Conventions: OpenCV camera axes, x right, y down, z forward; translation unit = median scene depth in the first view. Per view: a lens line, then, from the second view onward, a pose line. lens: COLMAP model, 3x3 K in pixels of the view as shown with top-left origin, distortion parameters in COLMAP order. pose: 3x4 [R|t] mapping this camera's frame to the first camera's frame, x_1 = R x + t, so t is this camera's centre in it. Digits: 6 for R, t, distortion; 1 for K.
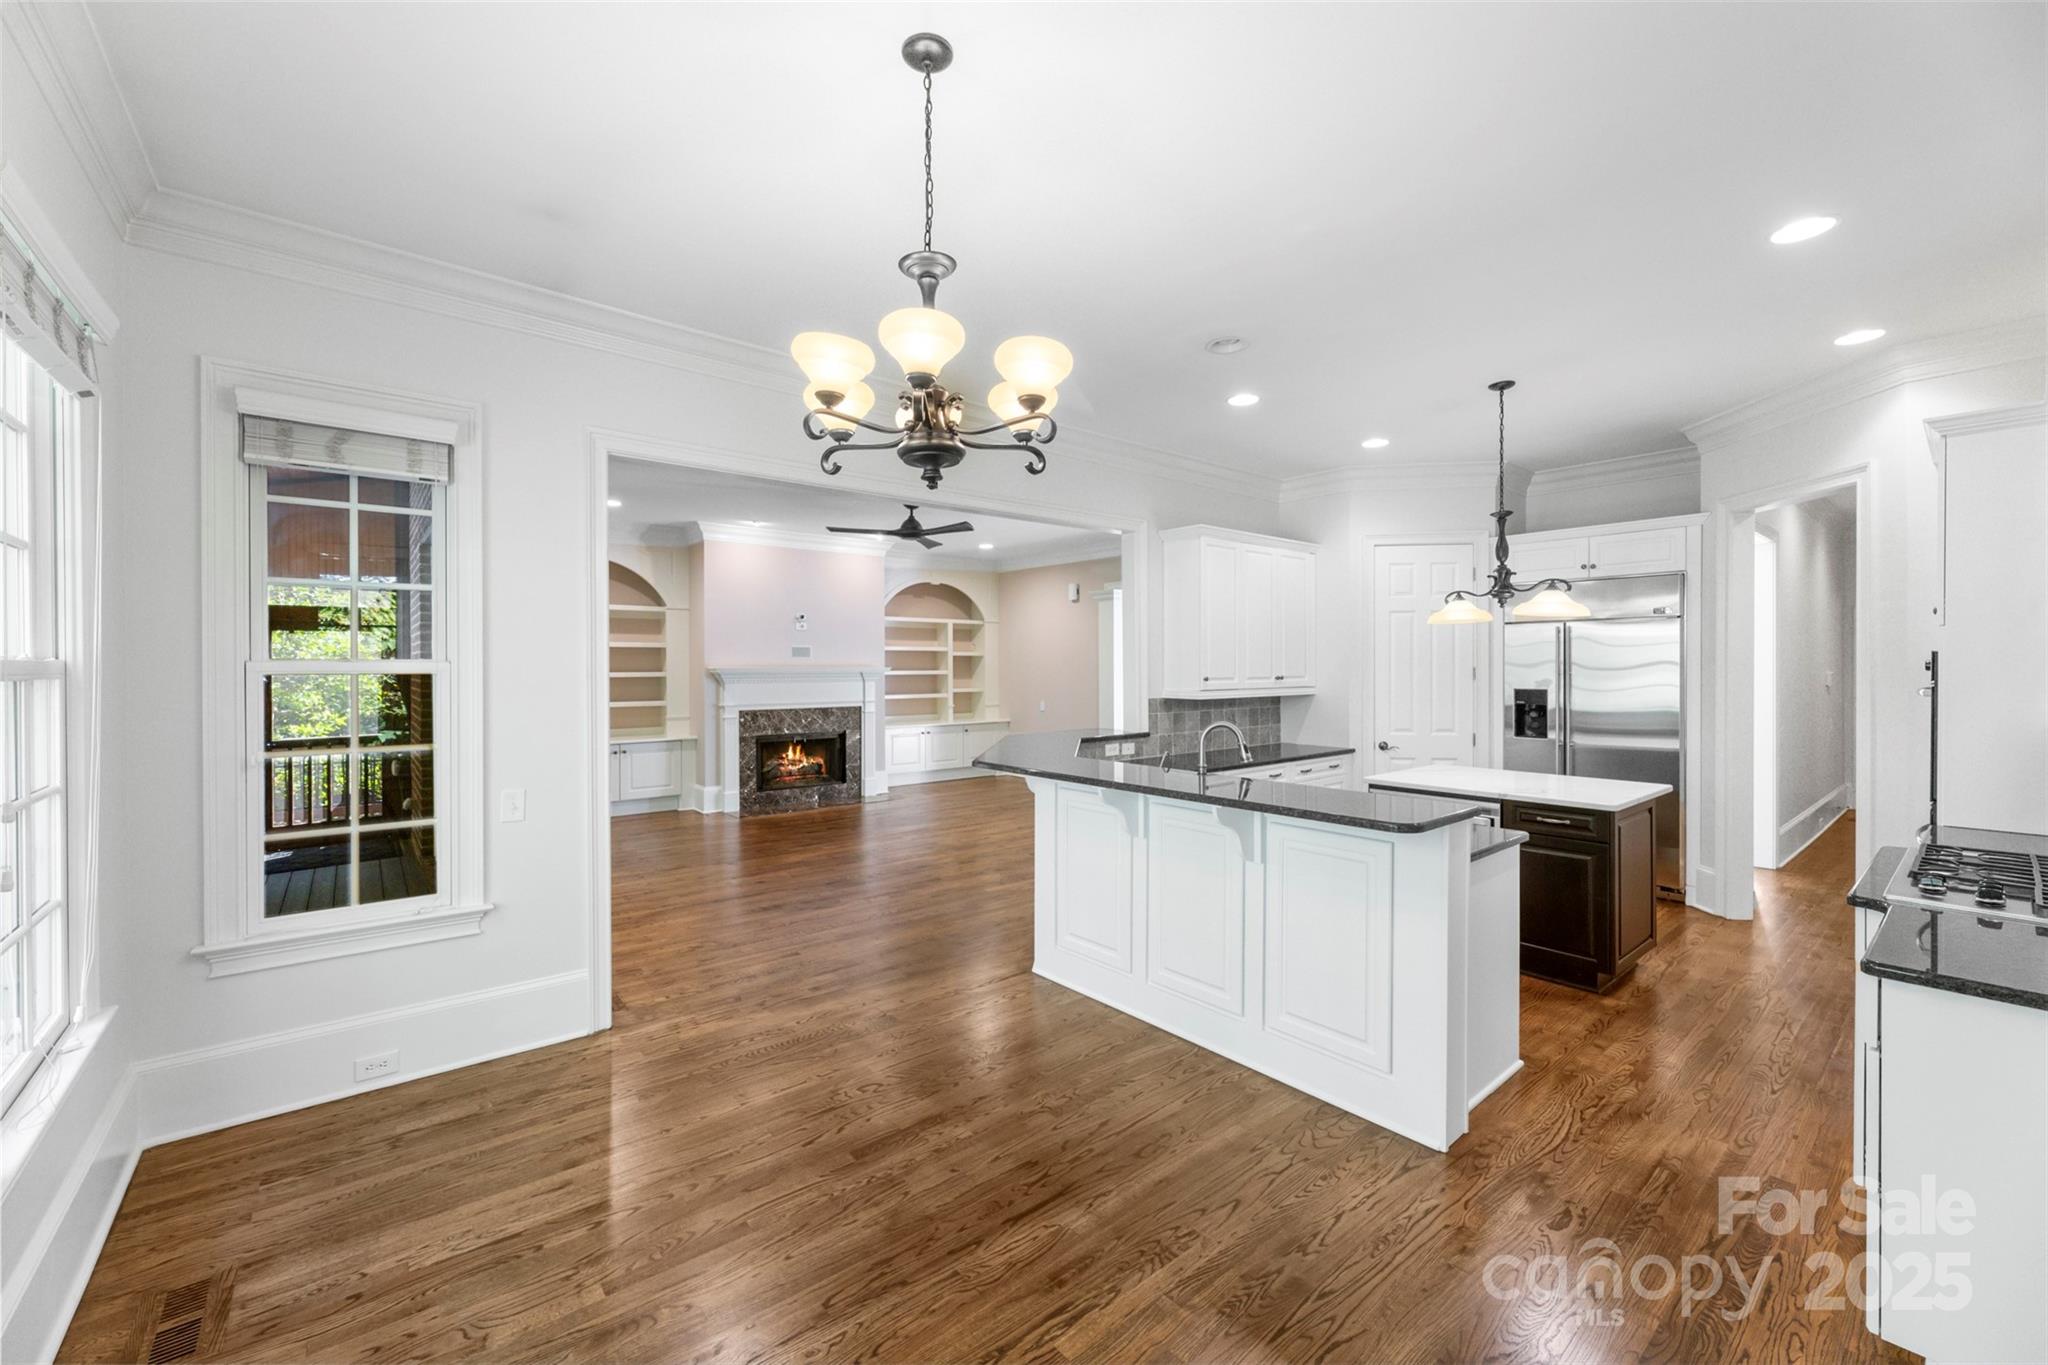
lens RADIAL K [[819.7, 0, 1028.1], [0, 819.7, 688.5], [0, 0, 1]] dist [0.003056, -0.000319]
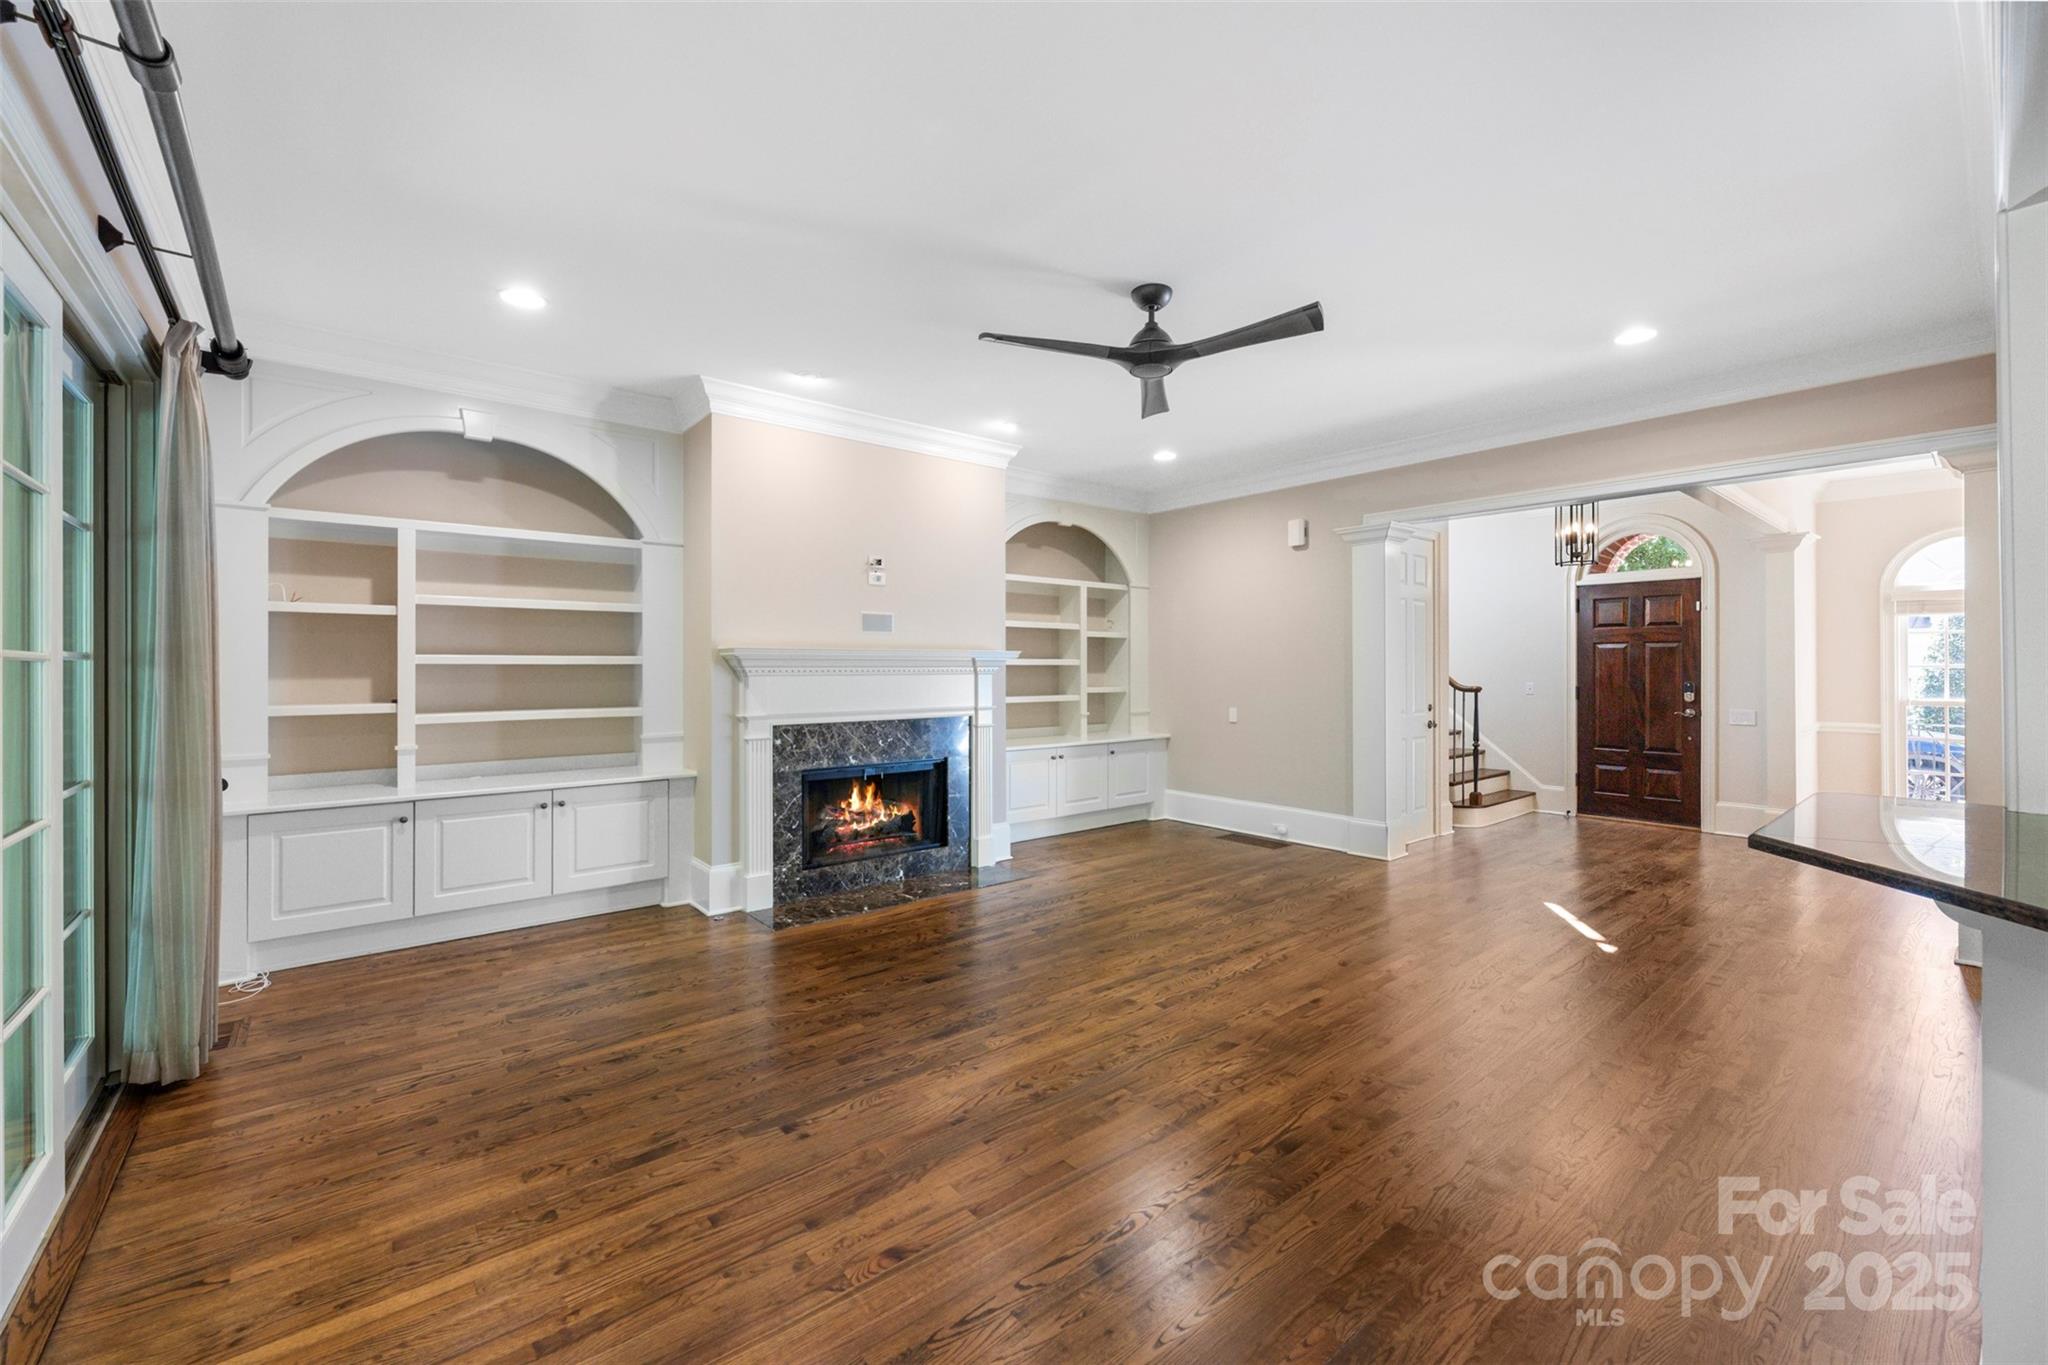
lens RADIAL K [[819.7, 0, 1013.9], [0, 819.7, 686.0], [0, 0, 1]] dist [0.003056, -0.000319]
pose [[0.999907, 0.003902, -0.013054, -0.171523], [-0.003910, 0.999992, -0.000623, -0.000198], [0.013052, 0.000674, 0.999915, 0.421563]]
